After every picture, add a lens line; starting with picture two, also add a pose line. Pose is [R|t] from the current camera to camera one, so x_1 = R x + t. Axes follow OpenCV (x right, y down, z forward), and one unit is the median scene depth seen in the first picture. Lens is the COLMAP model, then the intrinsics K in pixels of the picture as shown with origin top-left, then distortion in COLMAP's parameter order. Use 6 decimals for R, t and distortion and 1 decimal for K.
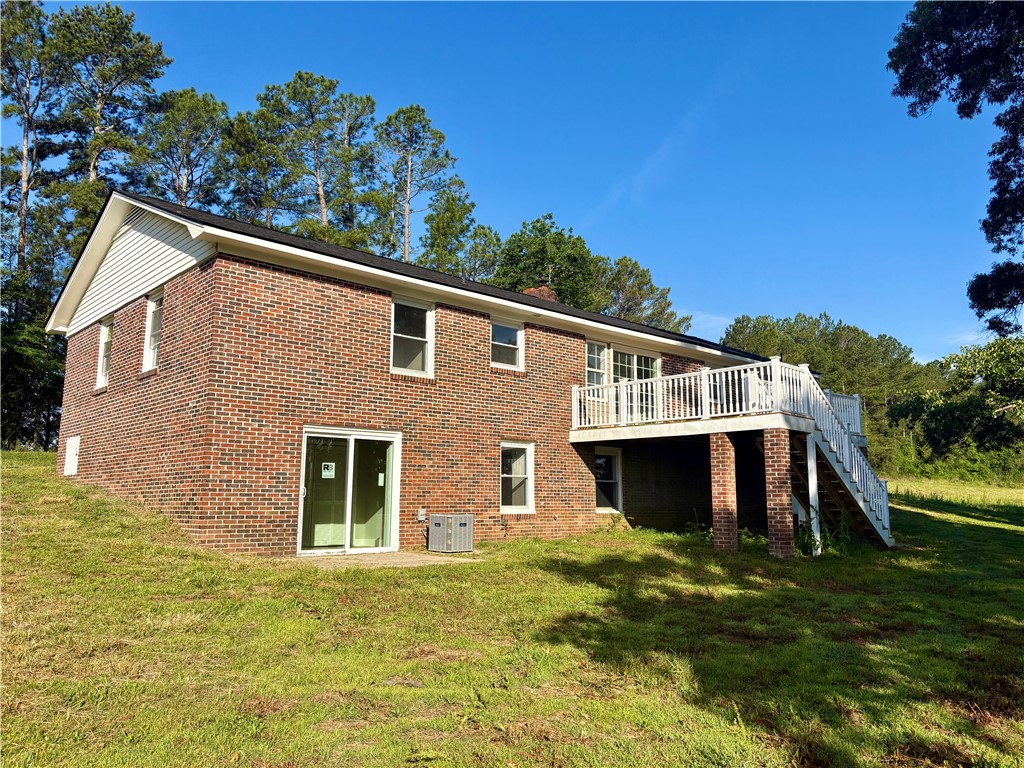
lens RADIAL K [[773.5, 0, 513.8], [0, 773.5, 389.9], [0, 0, 1]] dist [0.049550, -0.050980]
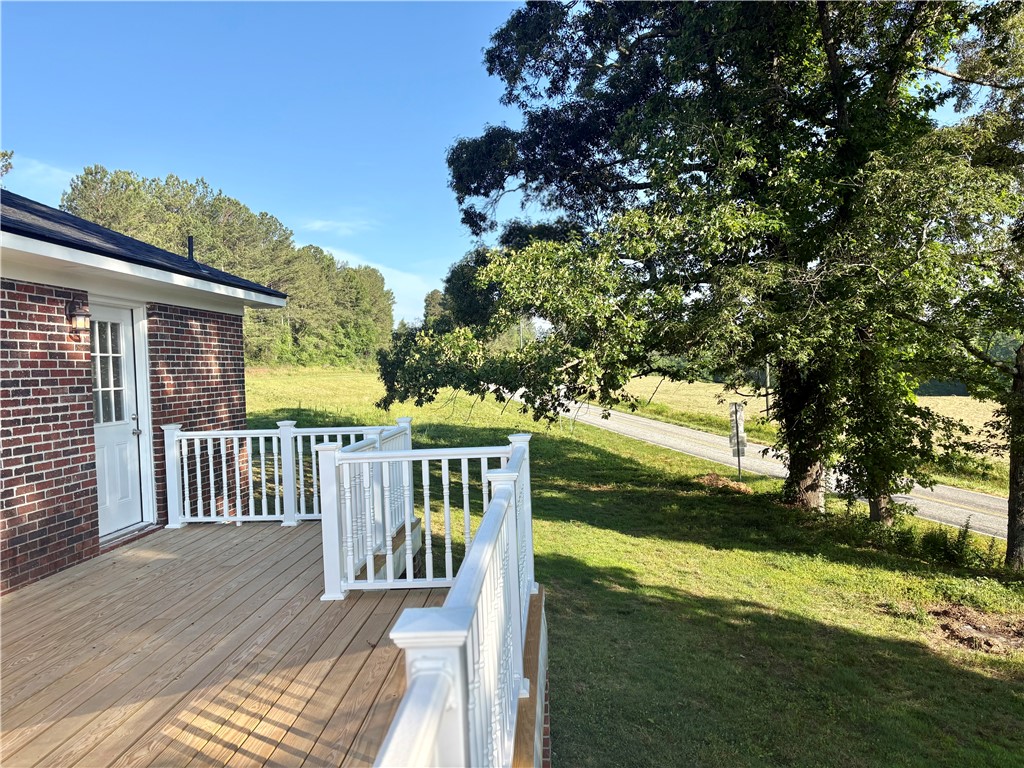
lens RADIAL K [[773.5, 0, 516.8], [0, 773.5, 389.9], [0, 0, 1]] dist [0.049550, -0.050980]
pose [[0.715675, -0.047284, 0.696831, 0.050096], [-0.065036, 0.988859, 0.133894, -0.008622], [-0.695398, -0.141144, 0.704627, 0.156966]]
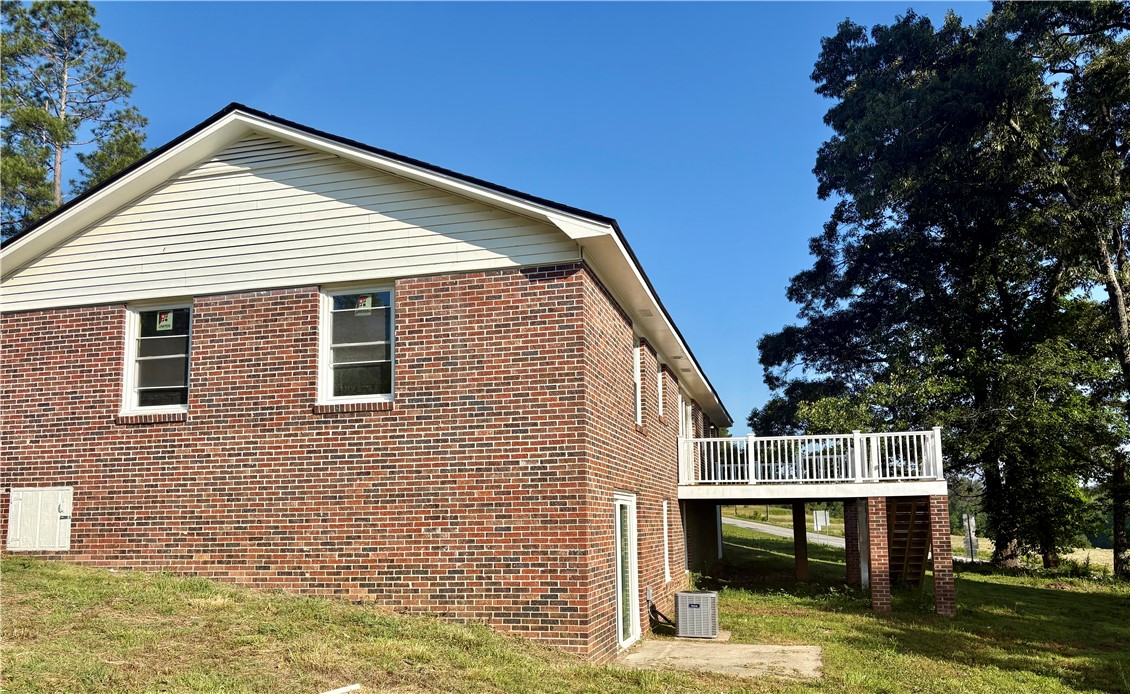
lens RADIAL K [[872.3, 0, 561.0], [0, 872.3, 421.1], [0, 0, 1]] dist [0.007526, -0.004030]
pose [[0.844379, 0.052708, 0.533148, -0.102967], [-0.064451, 0.997915, 0.003419, -0.003038], [-0.531856, -0.037249, 0.846015, 0.037103]]
